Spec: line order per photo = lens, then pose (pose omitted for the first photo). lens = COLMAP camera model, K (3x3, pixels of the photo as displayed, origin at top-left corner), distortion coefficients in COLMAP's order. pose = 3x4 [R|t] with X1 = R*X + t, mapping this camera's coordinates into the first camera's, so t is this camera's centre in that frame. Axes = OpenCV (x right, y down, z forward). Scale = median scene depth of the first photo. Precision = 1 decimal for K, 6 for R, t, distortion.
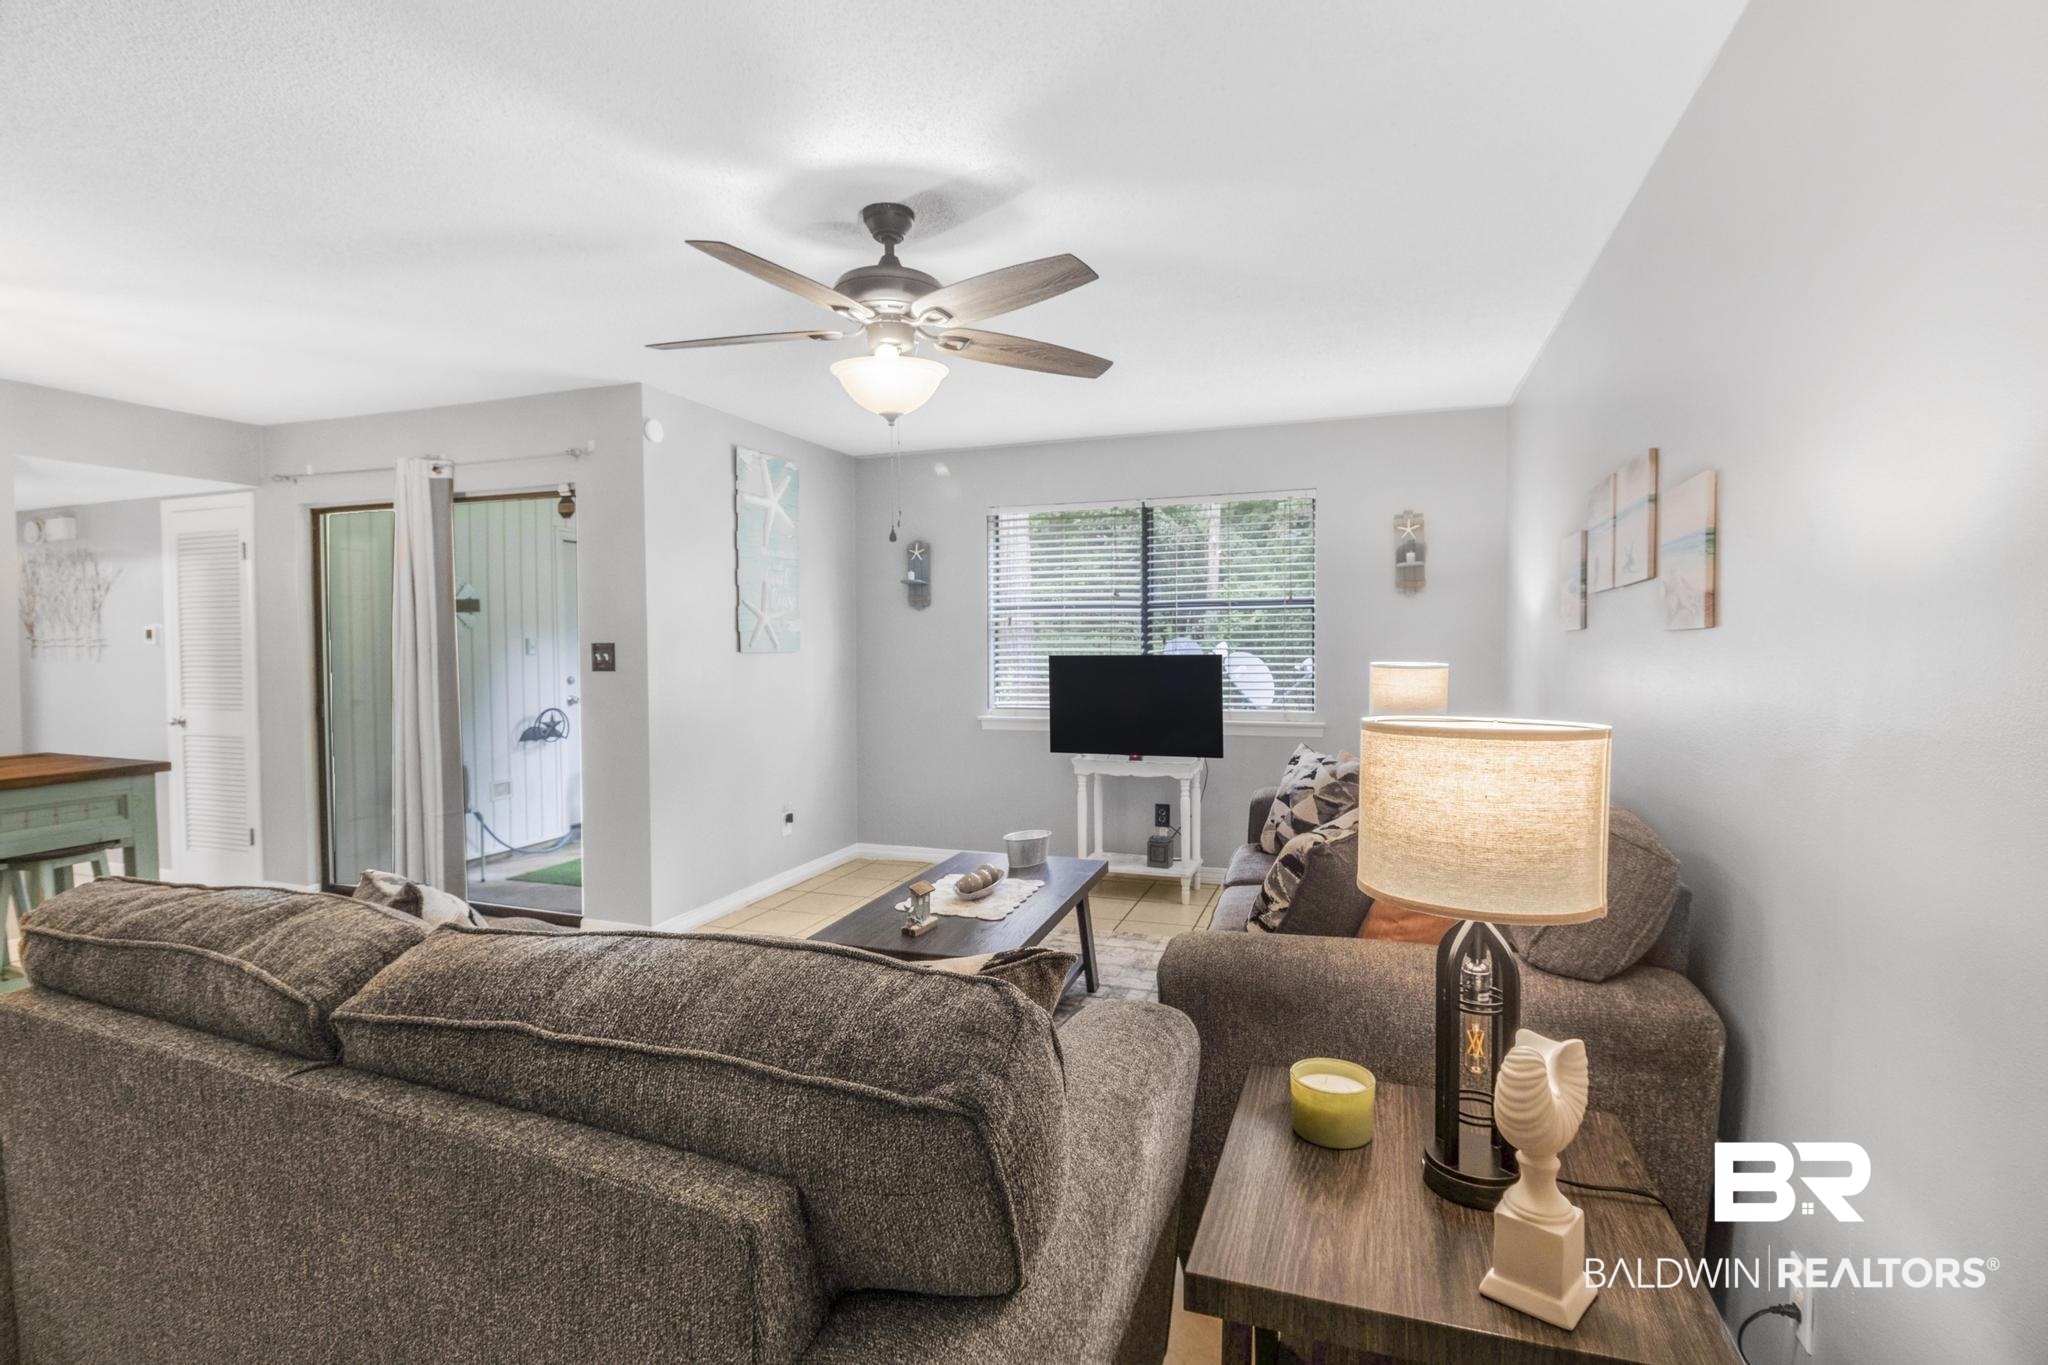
lens RADIAL K [[980.3, 0, 1054.6], [0, 980.3, 674.7], [0, 0, 1]] dist [-0.017354, -0.000461]
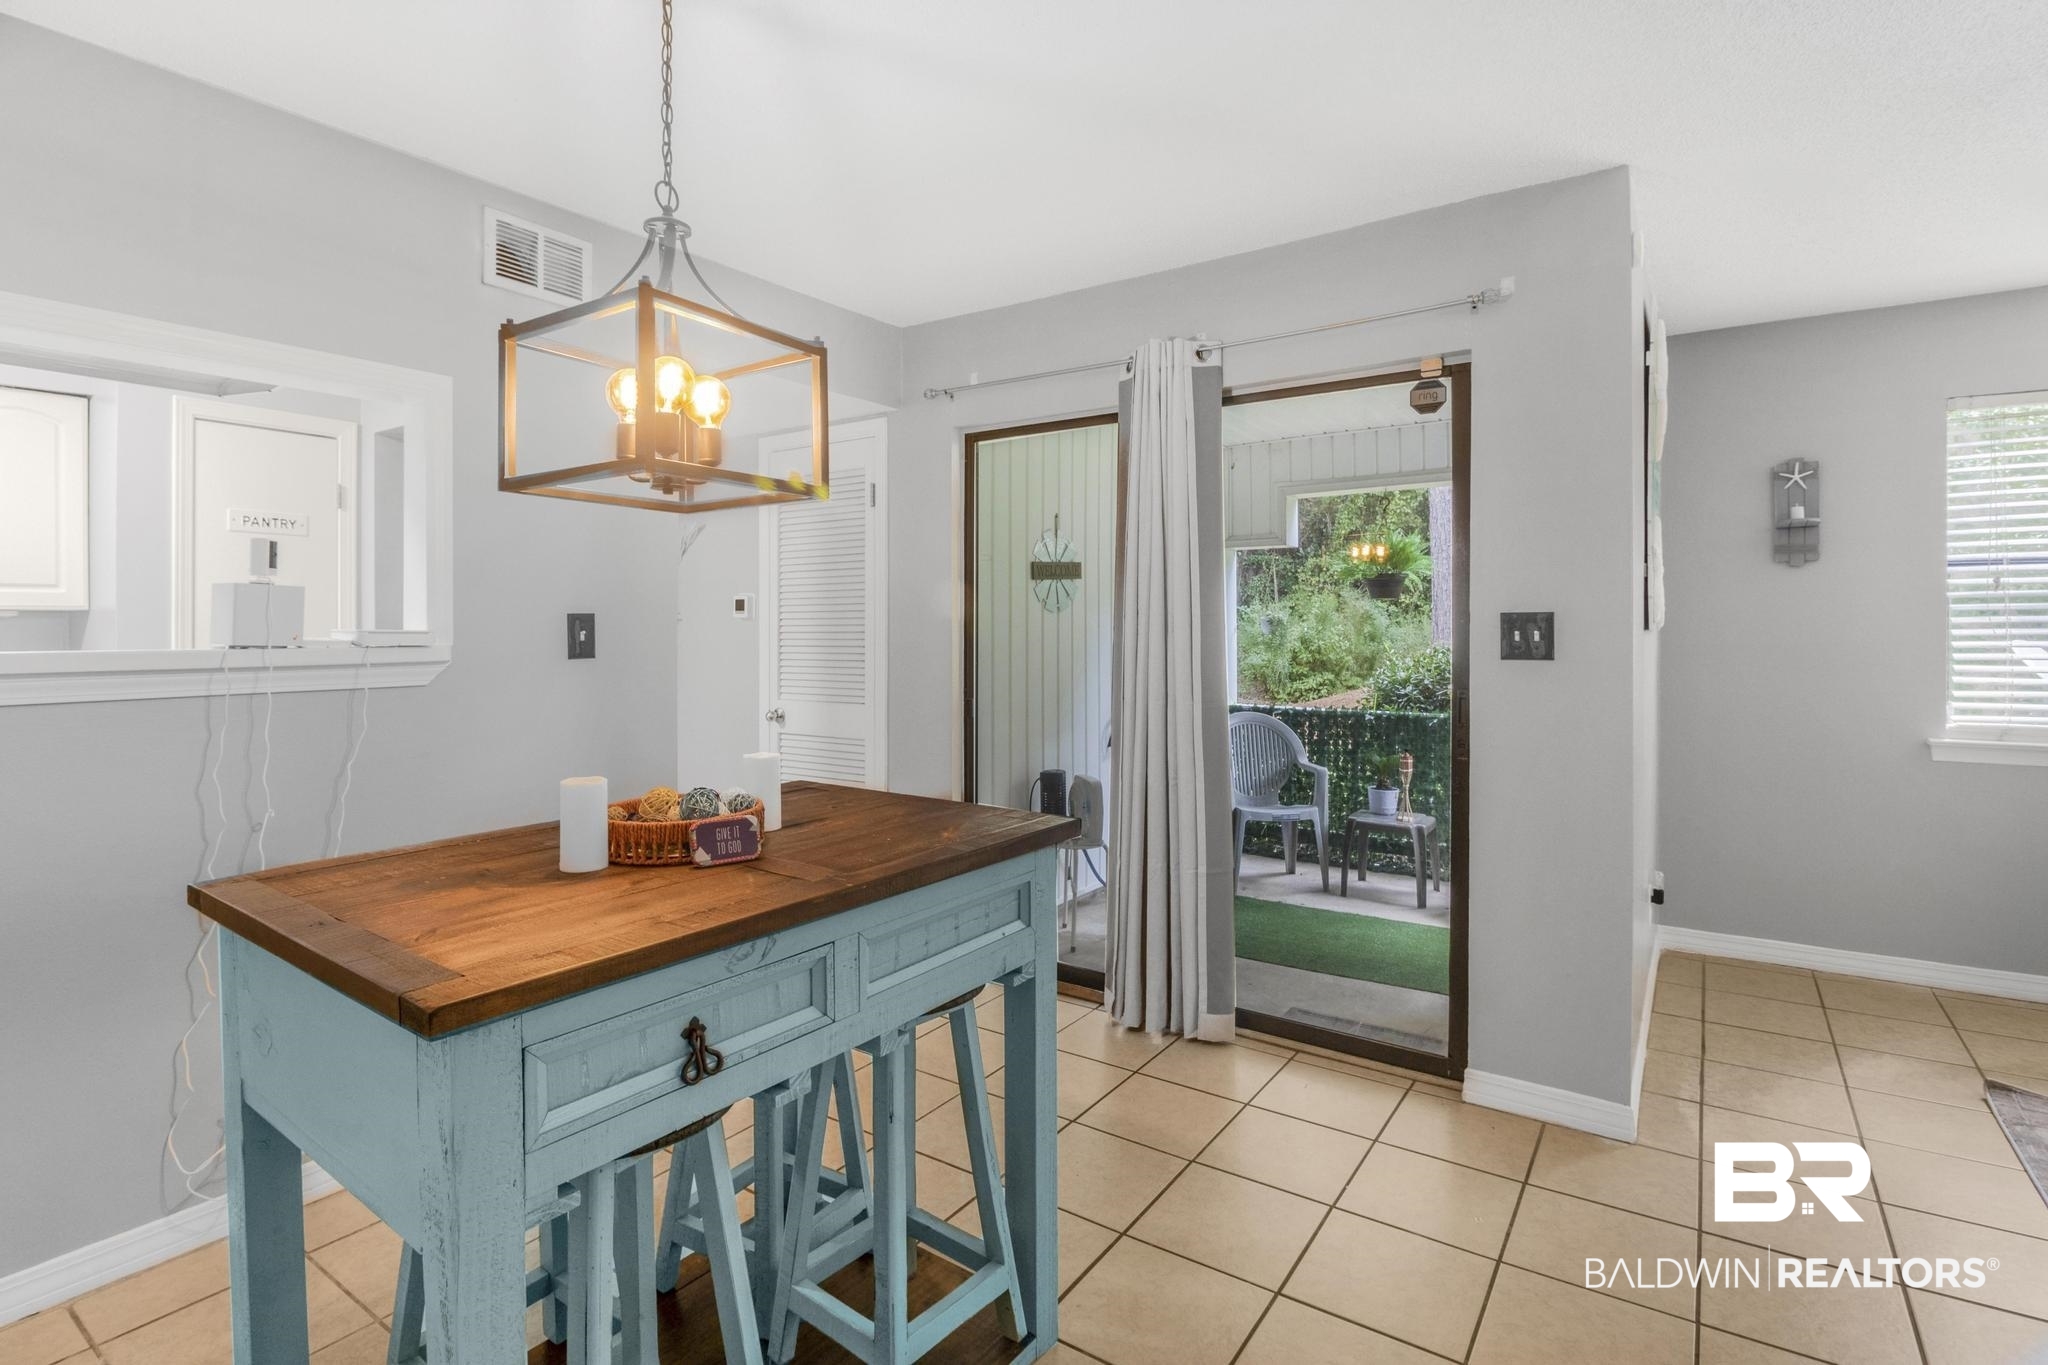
lens RADIAL K [[983.5, 0, 1042.2], [0, 983.5, 639.4], [0, 0, 1]] dist [0.017244, -0.000539]
pose [[0.965047, 0.006282, -0.262001, -0.516410], [-0.012581, 0.999671, -0.022370, 0.001200], [0.261774, 0.024884, 0.964808, 0.297096]]
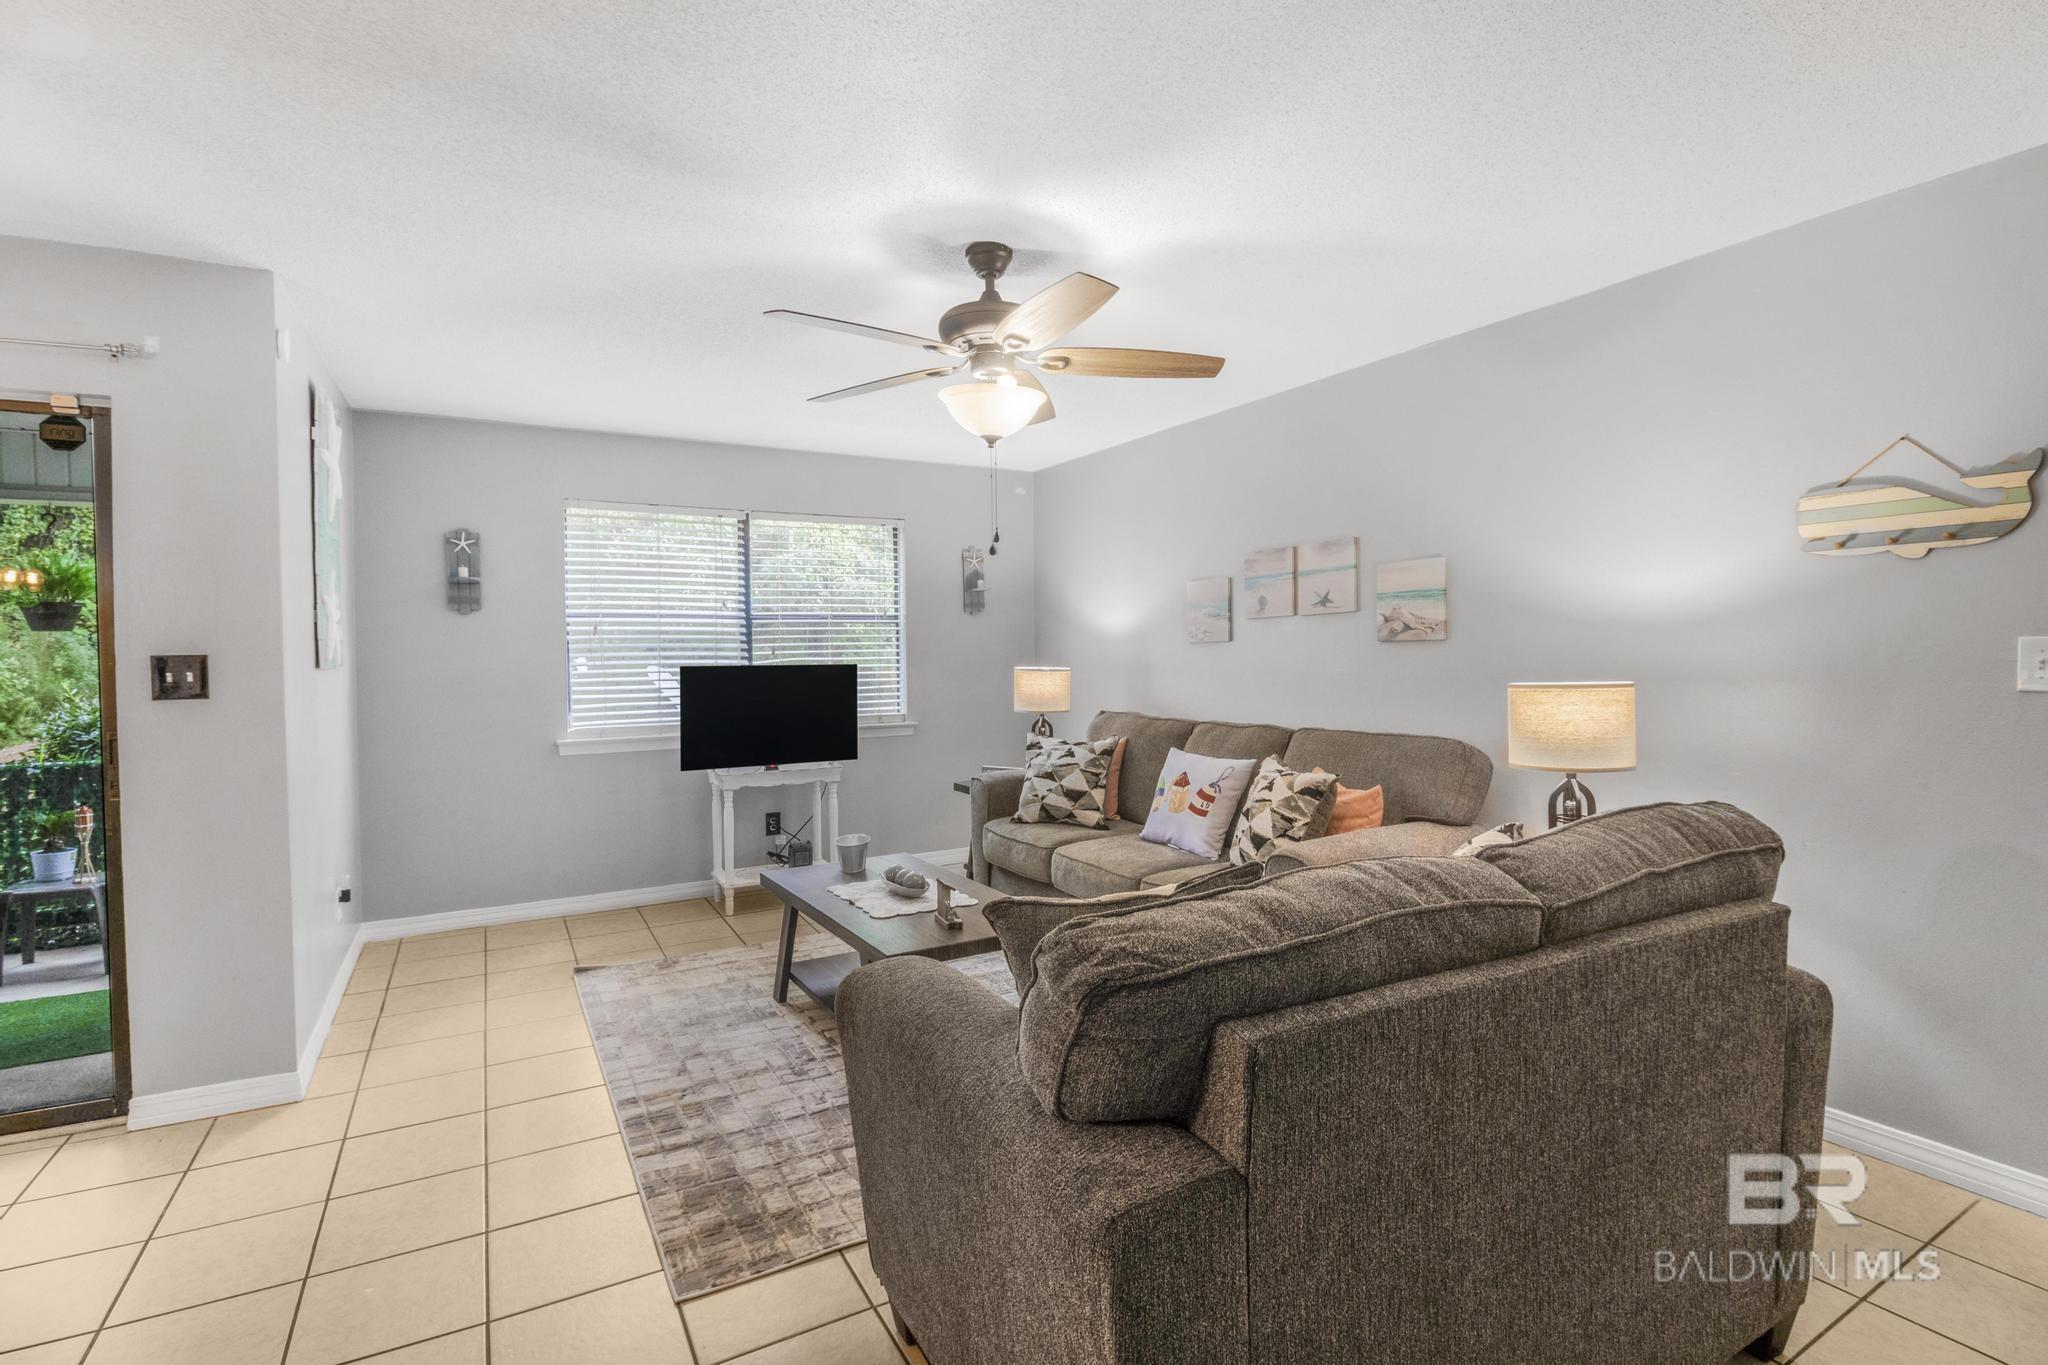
lens RADIAL K [[952.3, 0, 1057.3], [0, 952.3, 670.8], [0, 0, 1]] dist [-0.000079, -0.015633]
pose [[0.650024, -0.016823, 0.759727, -0.487344], [0.031906, 0.999478, -0.005167, -0.000439], [-0.759244, 0.027599, 0.650221, 0.141779]]
